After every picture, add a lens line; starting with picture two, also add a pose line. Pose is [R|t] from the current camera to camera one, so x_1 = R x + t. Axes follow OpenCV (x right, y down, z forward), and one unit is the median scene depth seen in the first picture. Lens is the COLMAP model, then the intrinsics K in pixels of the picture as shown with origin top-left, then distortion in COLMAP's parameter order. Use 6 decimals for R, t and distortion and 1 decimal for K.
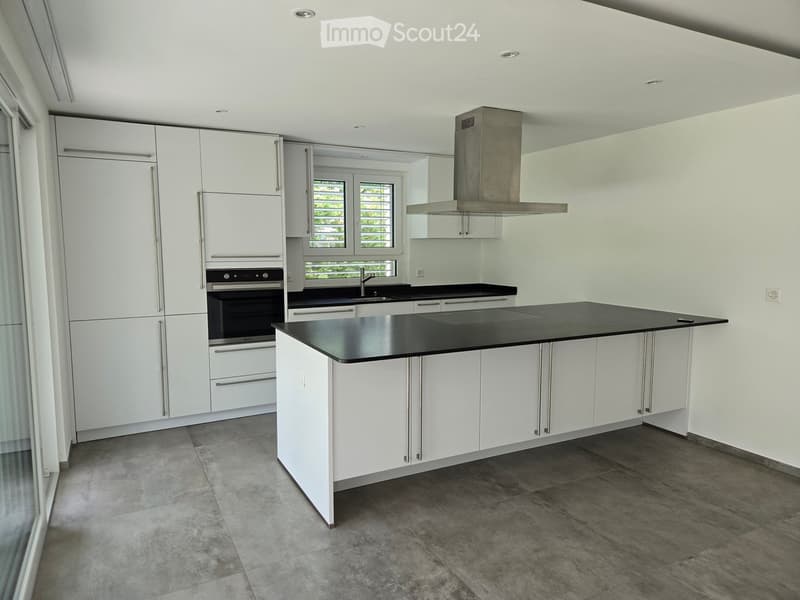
lens RADIAL K [[538.0, 0, 398.8], [0, 538.0, 302.8], [0, 0, 1]] dist [0.062857, -0.051908]
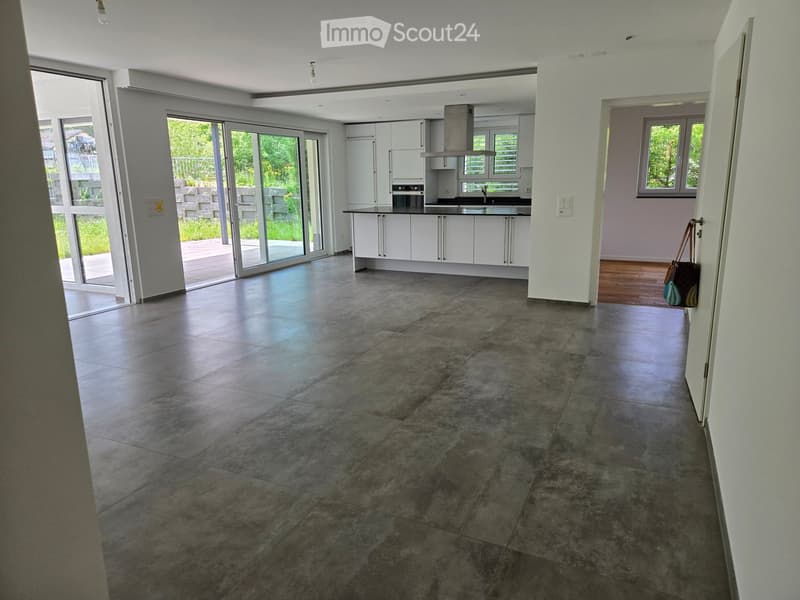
lens RADIAL K [[538.0, 0, 407.2], [0, 538.0, 297.1], [0, 0, 1]] dist [0.062857, -0.051908]
pose [[0.602100, 0.165773, -0.781021, 1.463716], [-0.076522, 0.985687, 0.150221, 0.055564], [0.794745, -0.030683, 0.606168, -0.325103]]
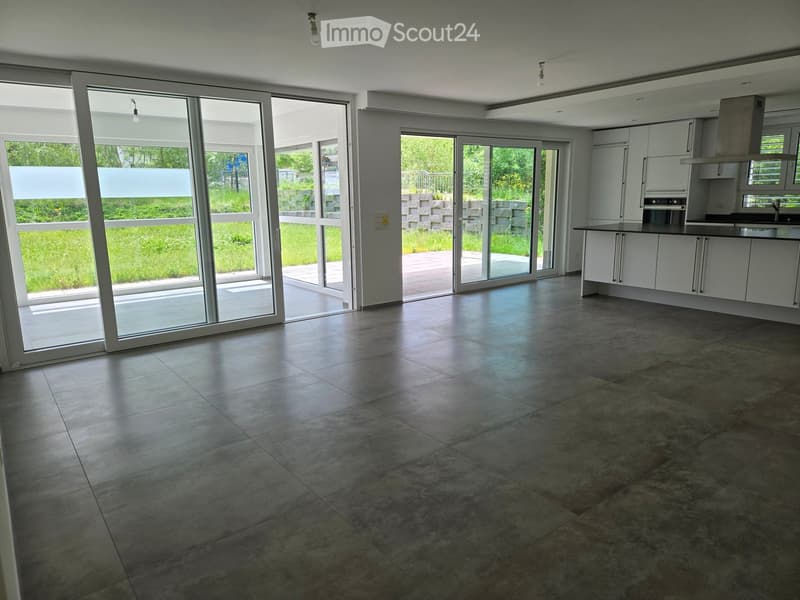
lens RADIAL K [[538.0, 0, 392.8], [0, 538.0, 289.7], [0, 0, 1]] dist [0.062857, -0.051908]
pose [[0.158442, 0.171523, -0.972356, 1.384578], [-0.095619, 0.982832, 0.157790, 0.038409], [0.982727, 0.067975, 0.172122, -0.187217]]
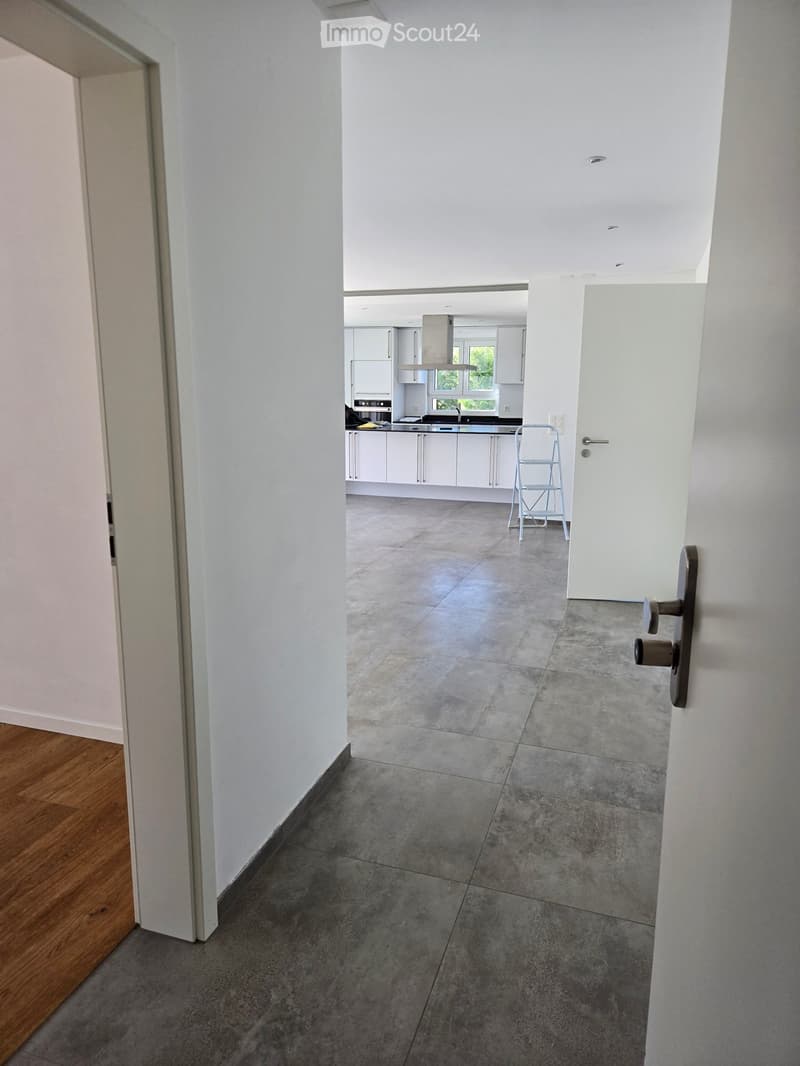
lens RADIAL K [[716.9, 0, 403.8], [0, 716.9, 536.6], [0, 0, 1]] dist [0.062857, -0.051908]
pose [[0.687757, 0.148862, -0.710515, 1.644312], [-0.089231, 0.988663, 0.120765, 0.096187], [0.720436, -0.019657, 0.693242, -0.678790]]
